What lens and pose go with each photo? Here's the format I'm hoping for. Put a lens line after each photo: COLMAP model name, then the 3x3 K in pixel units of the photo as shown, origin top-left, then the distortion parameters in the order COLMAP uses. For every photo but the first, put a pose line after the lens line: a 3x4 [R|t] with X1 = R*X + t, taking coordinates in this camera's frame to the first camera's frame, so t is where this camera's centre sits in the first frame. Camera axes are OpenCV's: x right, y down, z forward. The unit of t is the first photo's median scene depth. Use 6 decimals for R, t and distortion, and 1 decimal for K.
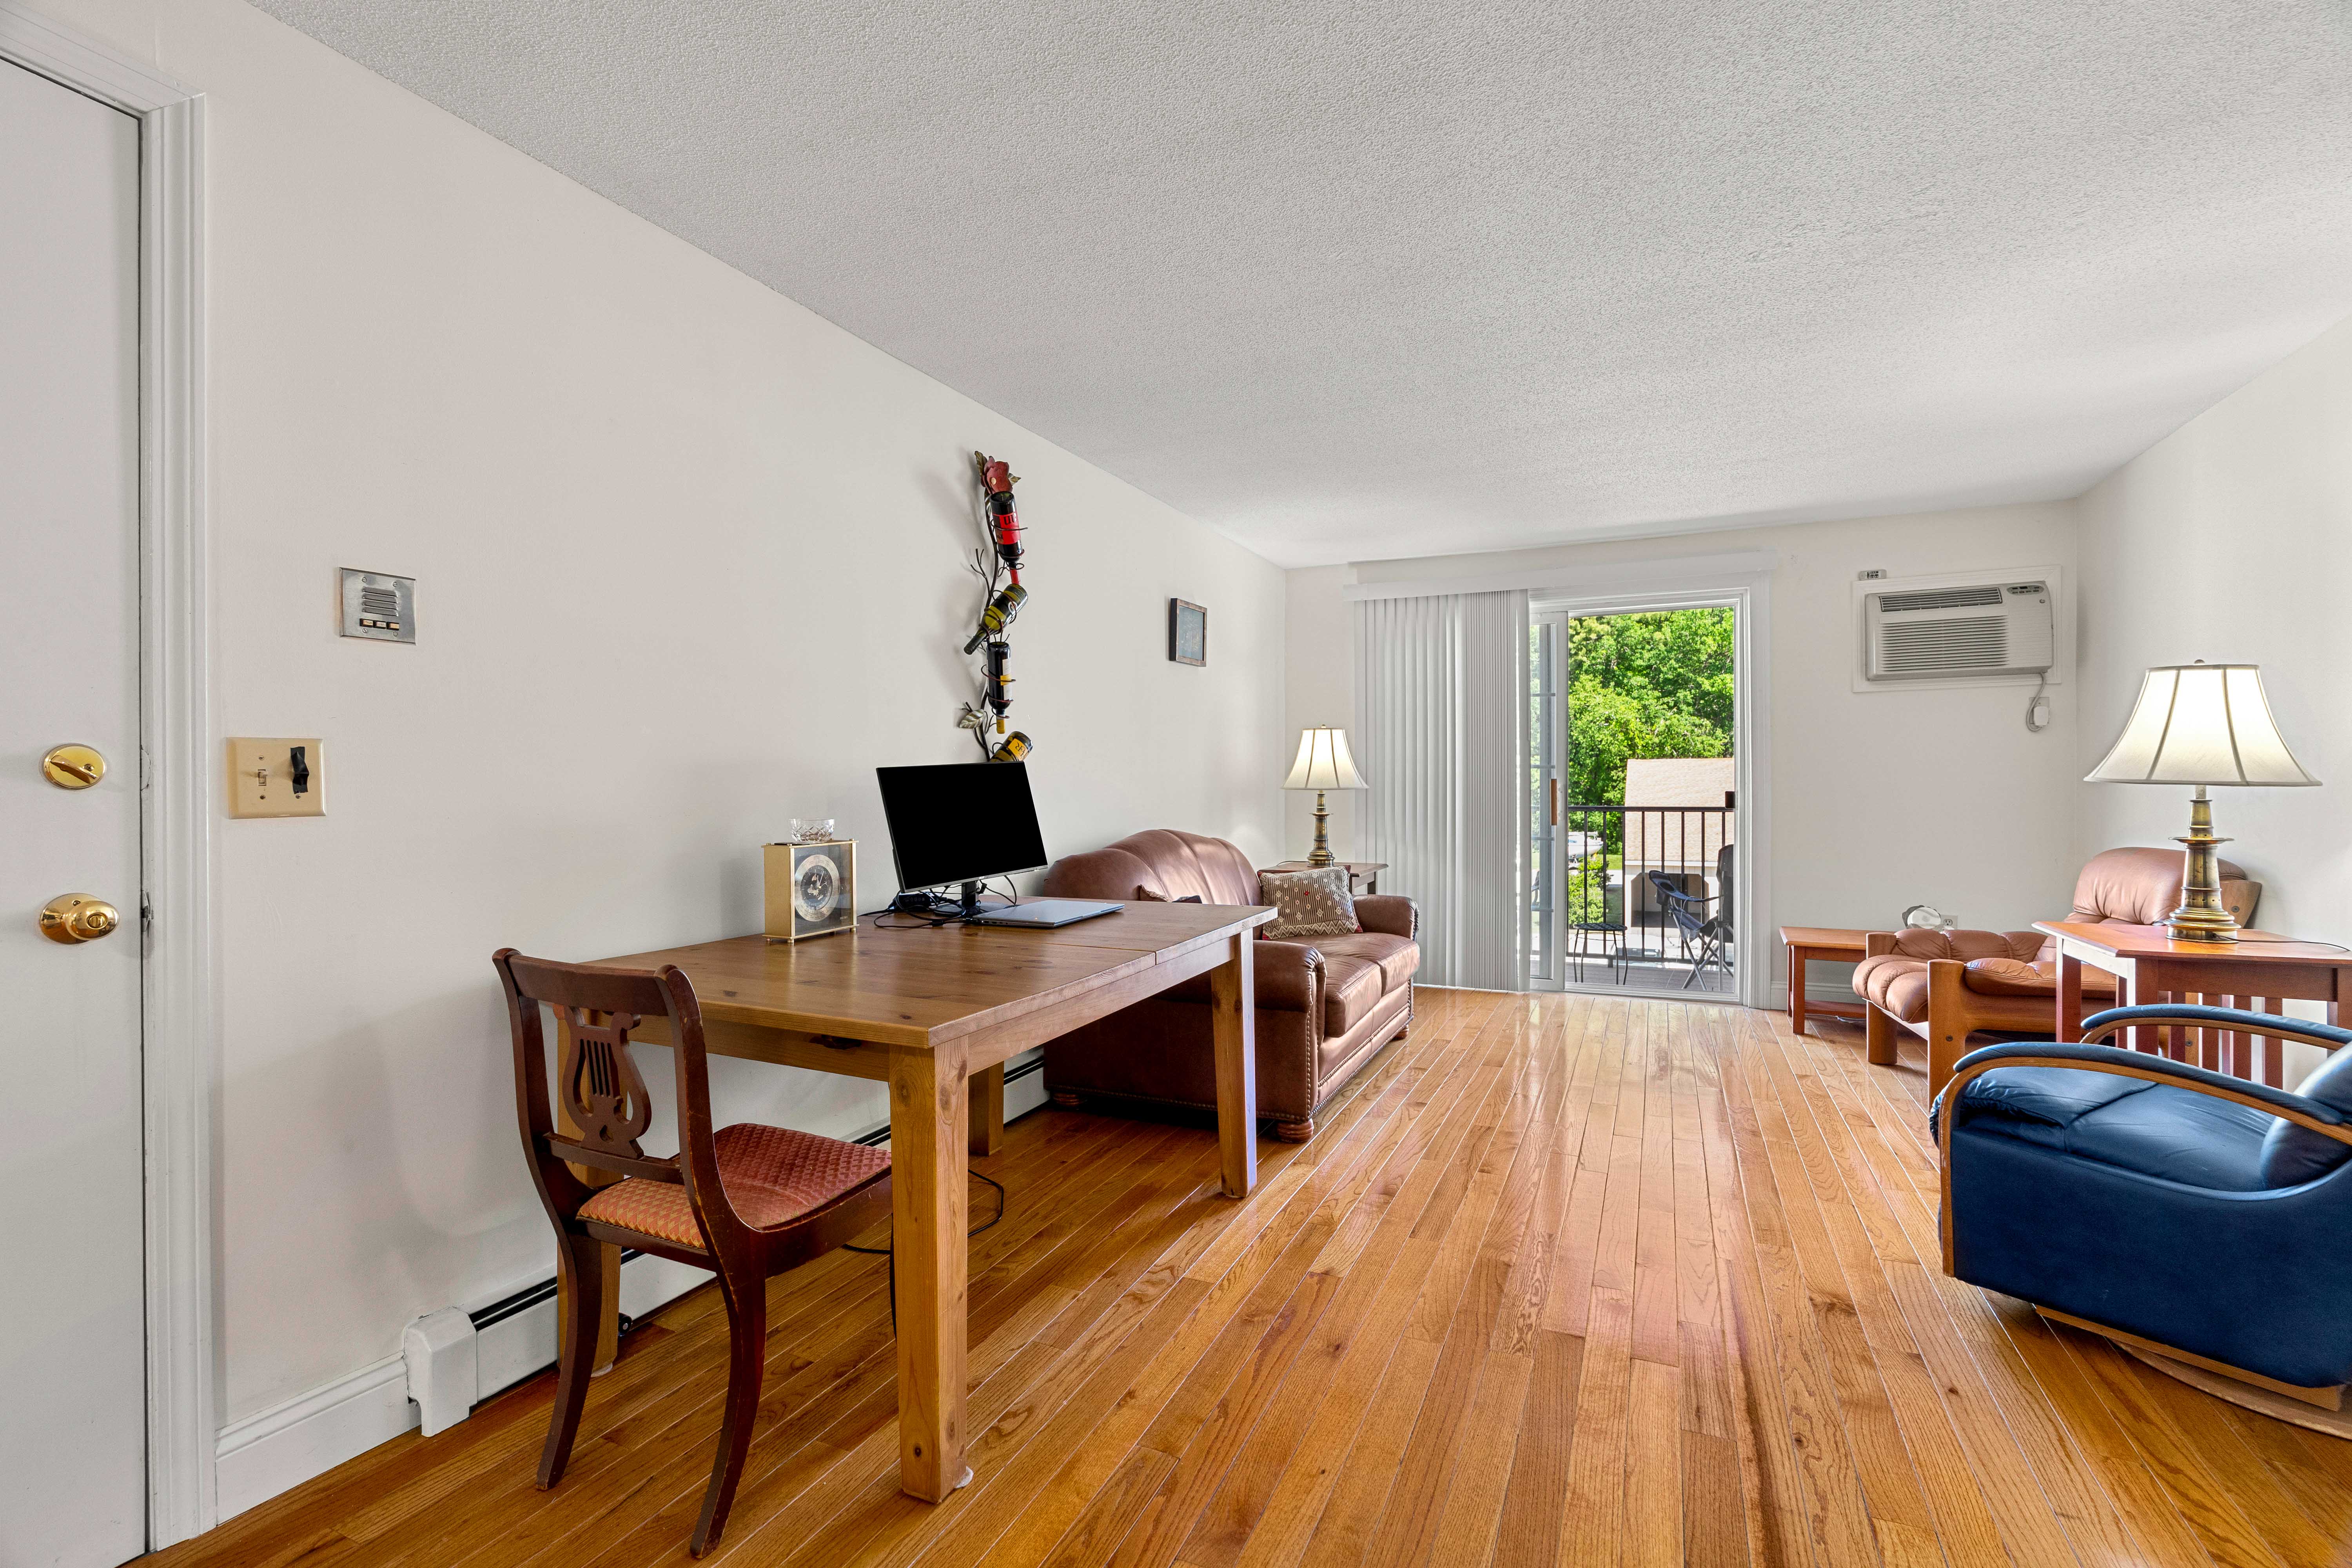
lens RADIAL K [[1068.0, 0, 1173.7], [0, 1068.0, 794.6], [0, 0, 1]] dist [-0.007475, 0.001846]
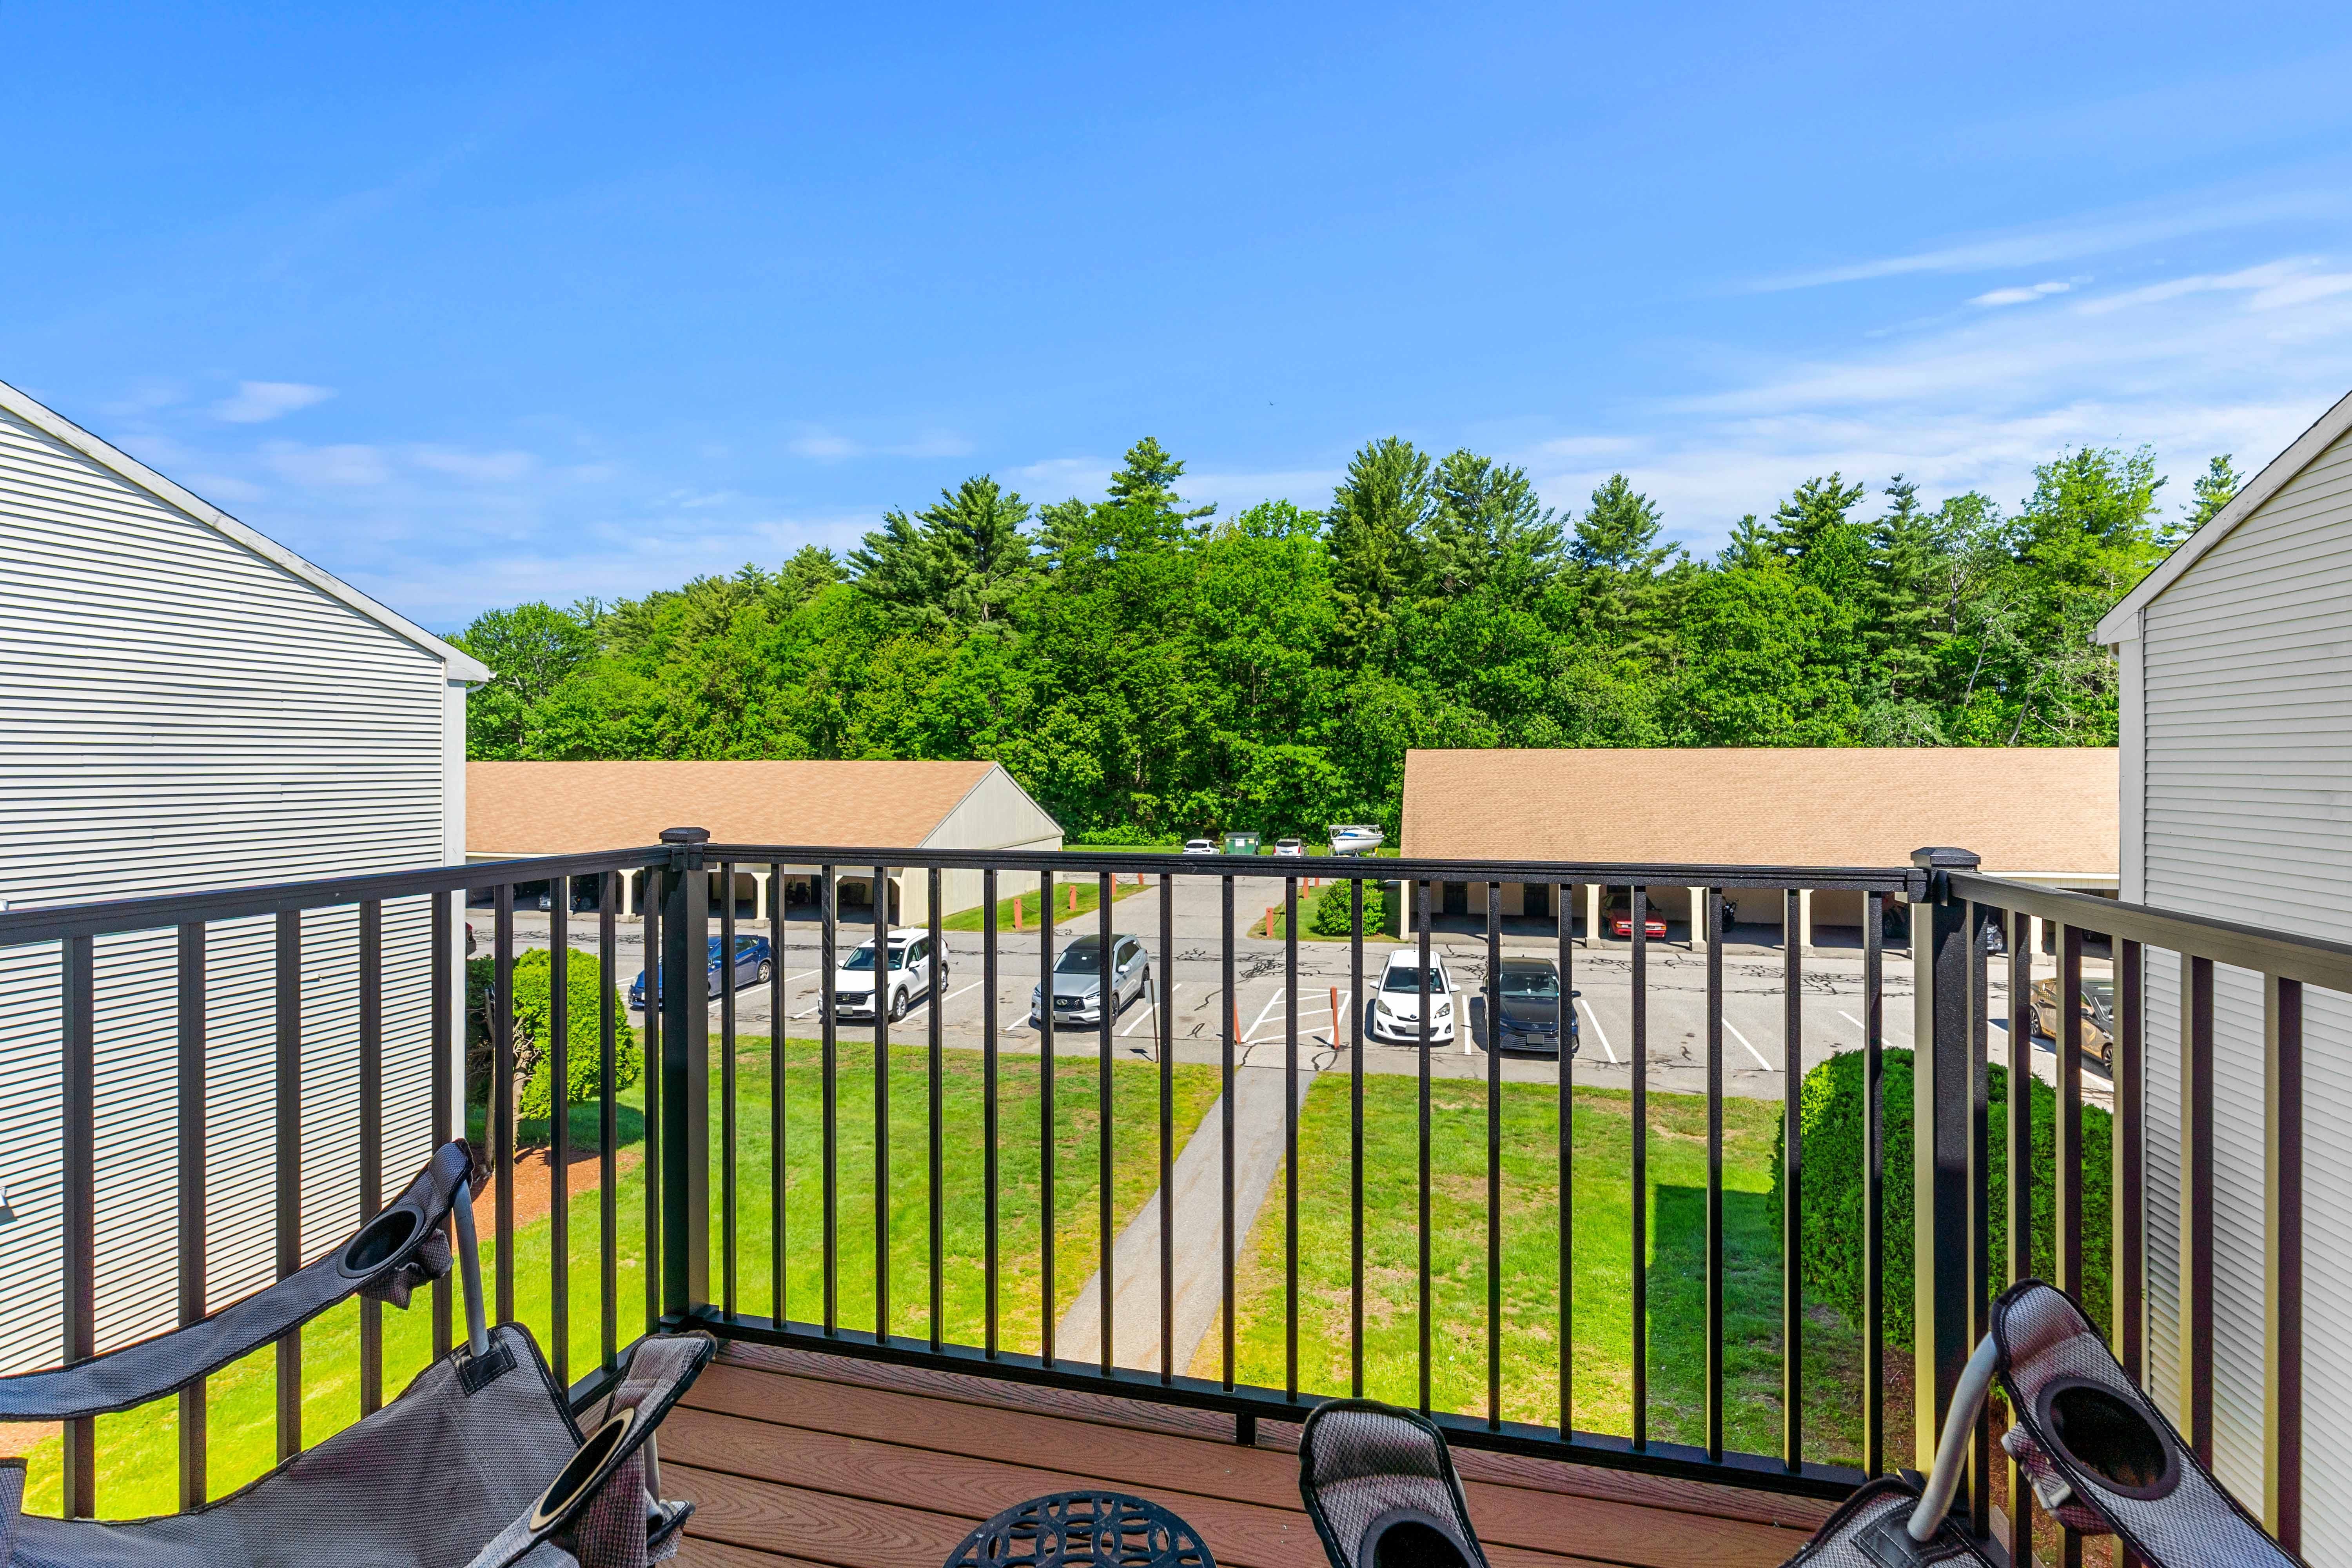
lens RADIAL K [[1068.0, 0, 1177.5], [0, 1068.0, 759.0], [0, 0, 1]] dist [-0.007475, 0.001846]
pose [[0.982639, 0.009188, 0.185302, 0.524801], [-0.004914, 0.999712, -0.023508, -0.014793], [-0.185464, 0.022189, 0.982400, 1.123360]]
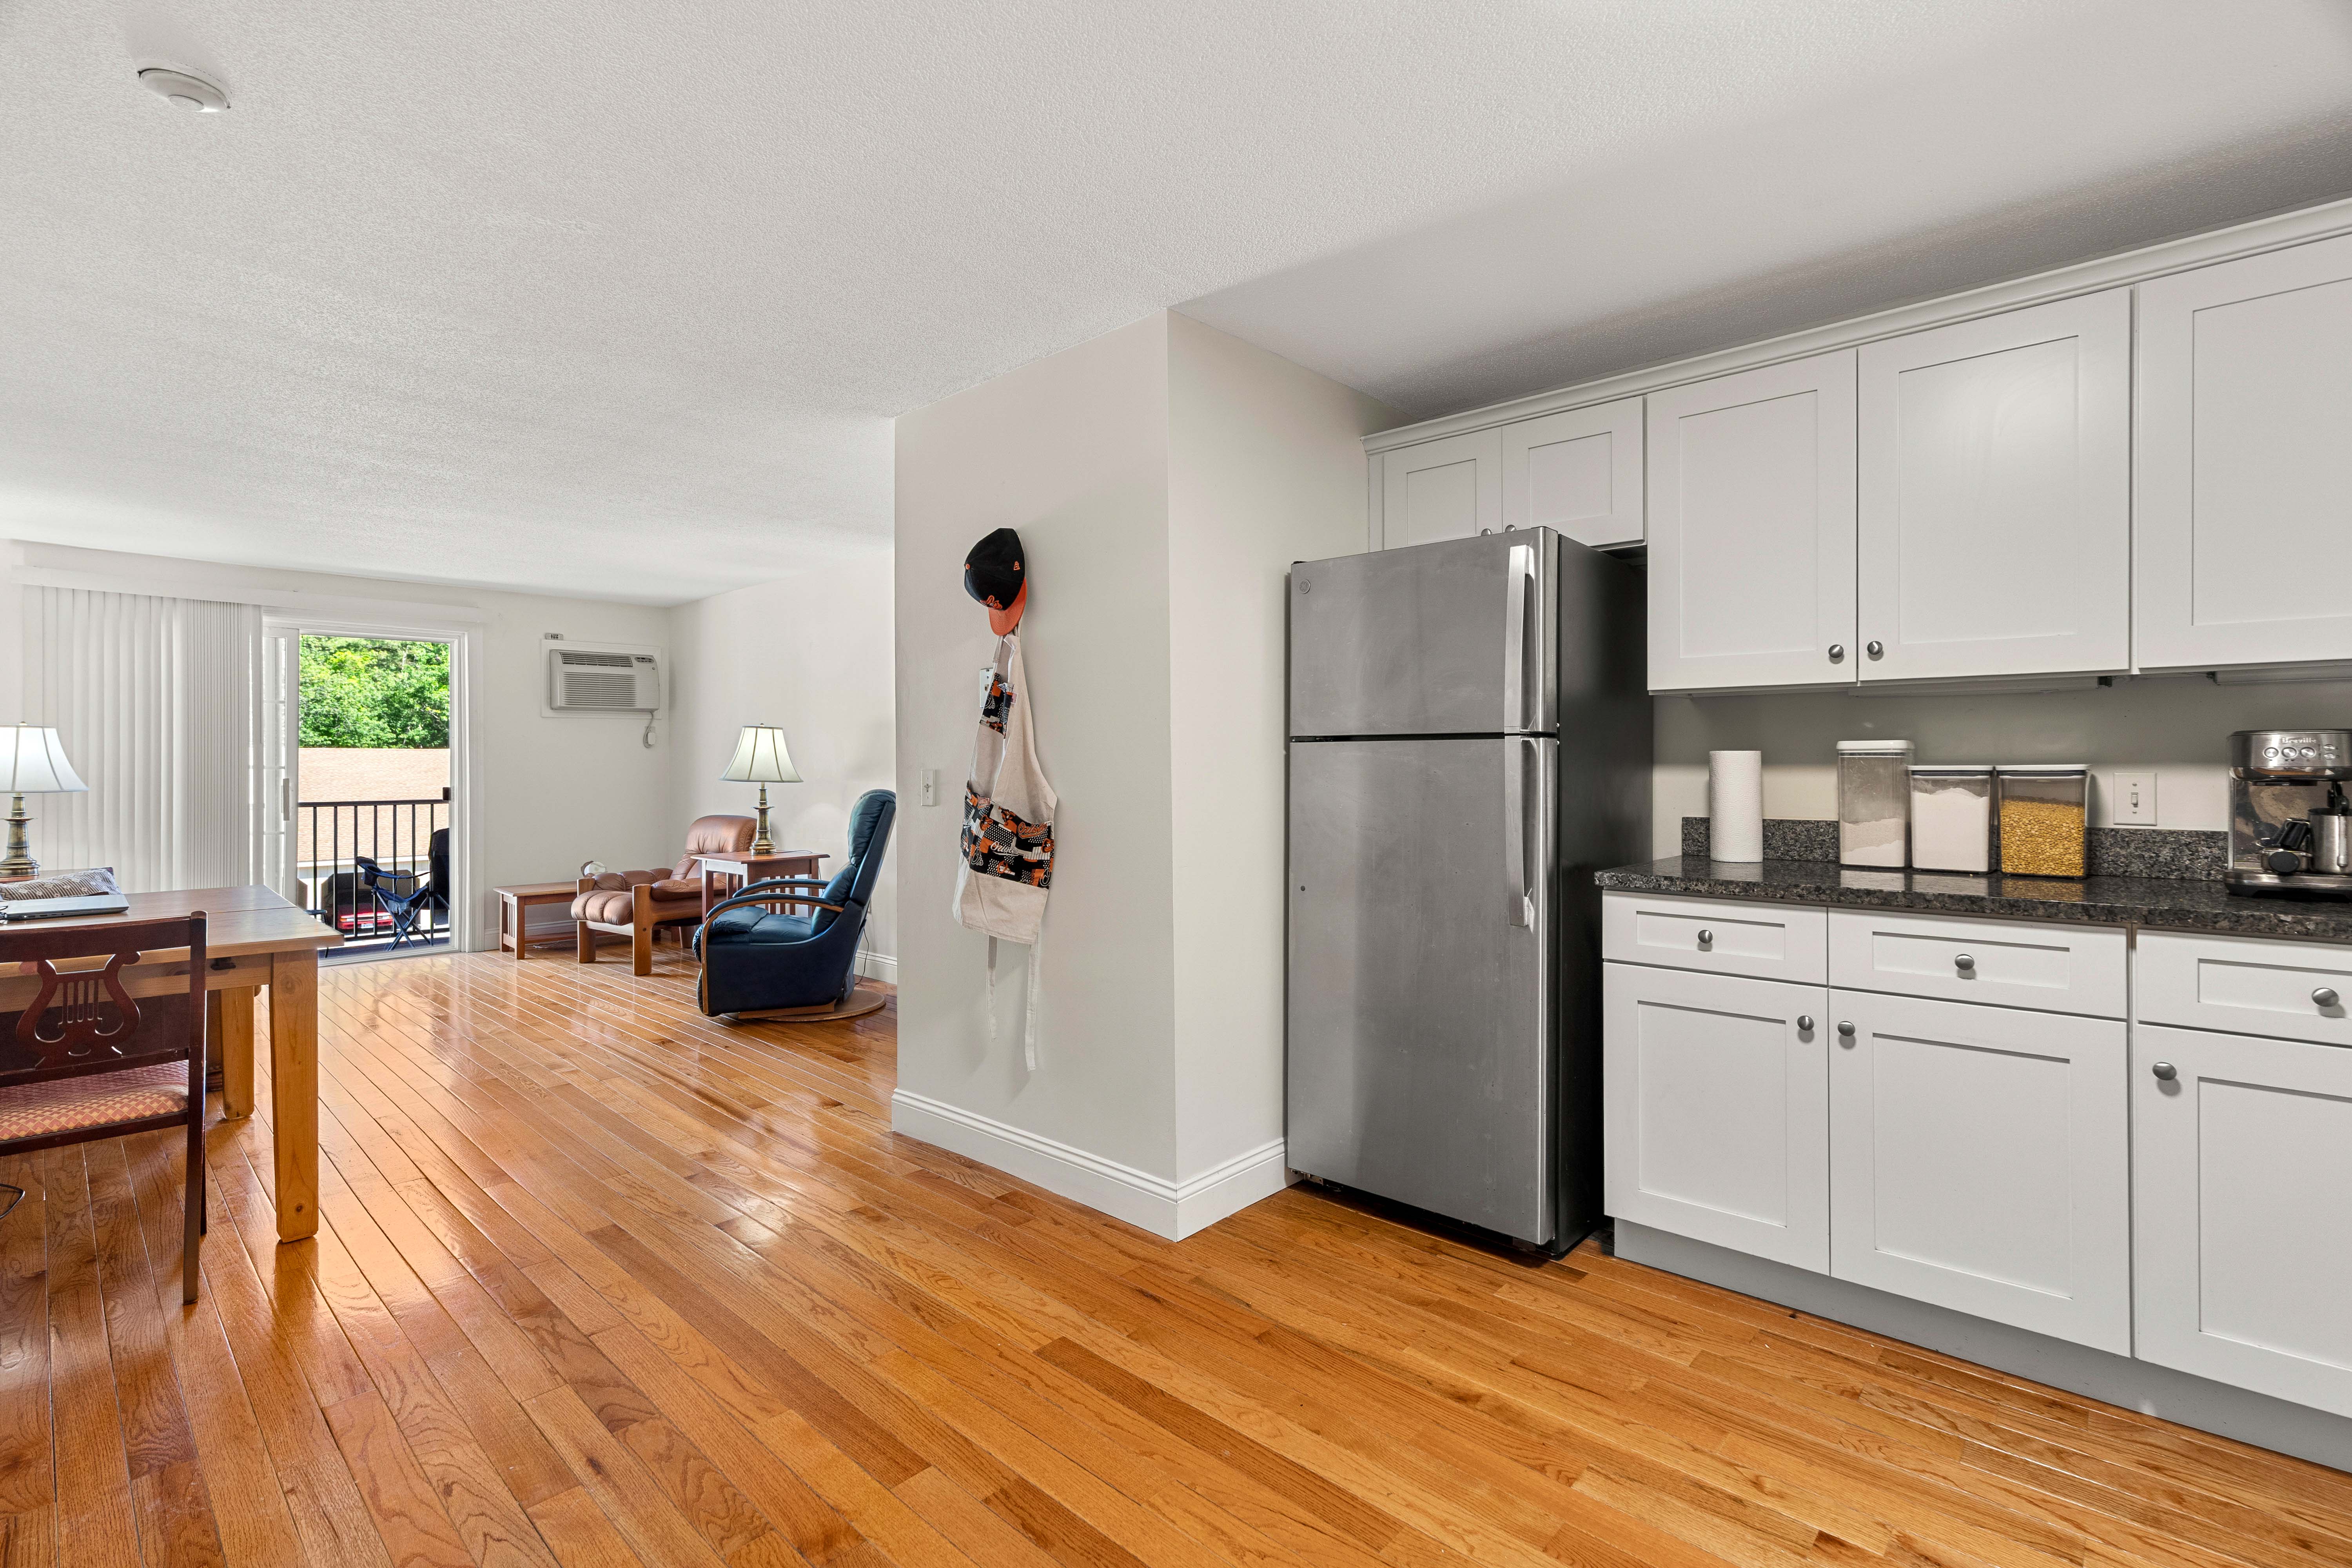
lens RADIAL K [[1068.0, 0, 1178.7], [0, 1068.0, 761.0], [0, 0, 1]] dist [-0.007475, 0.001846]
pose [[0.312809, 0.007966, 0.949783, -0.485593], [0.013211, 0.999832, -0.012737, -0.008050], [-0.949724, 0.016532, 0.312651, -0.278525]]
